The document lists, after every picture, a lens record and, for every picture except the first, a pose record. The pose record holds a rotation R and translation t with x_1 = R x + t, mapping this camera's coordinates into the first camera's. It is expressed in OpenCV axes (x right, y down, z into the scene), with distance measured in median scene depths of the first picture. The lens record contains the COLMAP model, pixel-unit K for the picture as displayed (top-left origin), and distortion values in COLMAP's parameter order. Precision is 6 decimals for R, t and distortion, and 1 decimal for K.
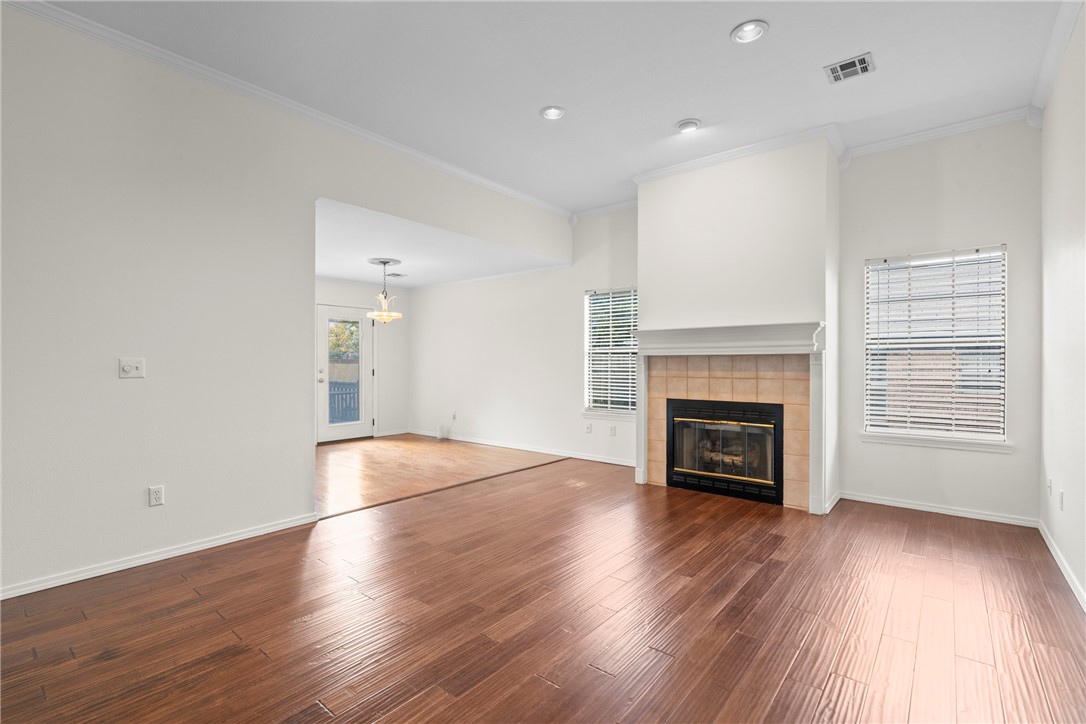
lens RADIAL K [[496.4, 0, 545.4], [0, 496.4, 361.6], [0, 0, 1]] dist [-0.010605, 0.003869]
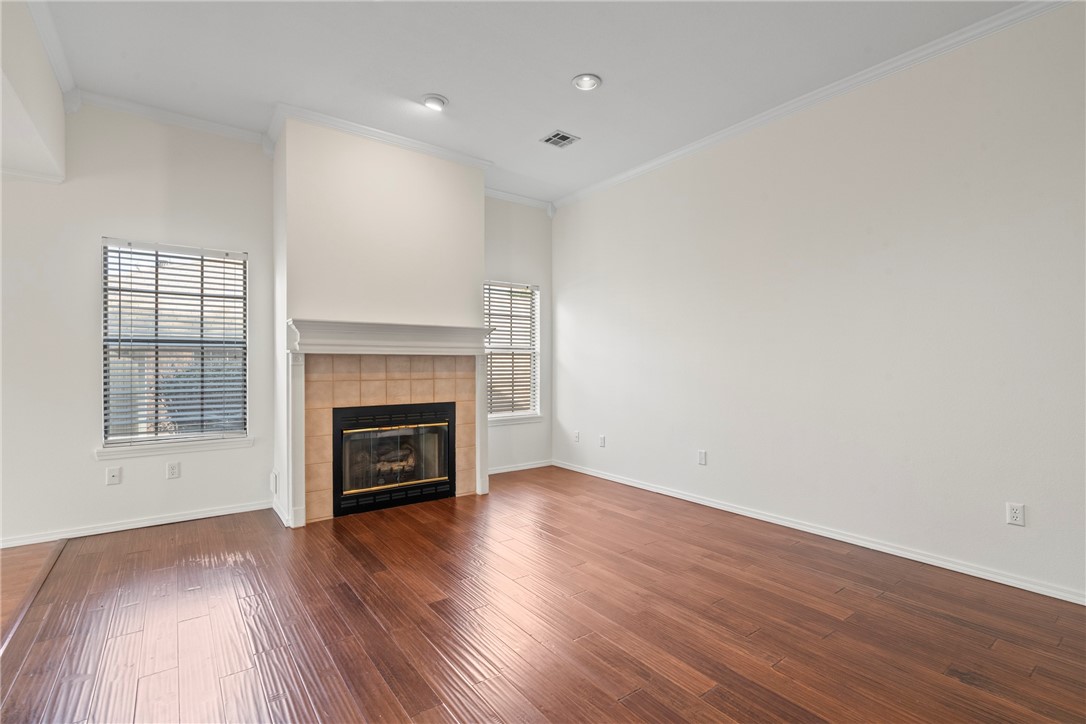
lens RADIAL K [[496.4, 0, 541.8], [0, 496.4, 364.1], [0, 0, 1]] dist [-0.010605, 0.003869]
pose [[0.245486, -0.001365, 0.969399, -0.496007], [-0.003052, 0.999993, 0.002181, 0.001196], [-0.969395, -0.003494, 0.245480, 0.534711]]
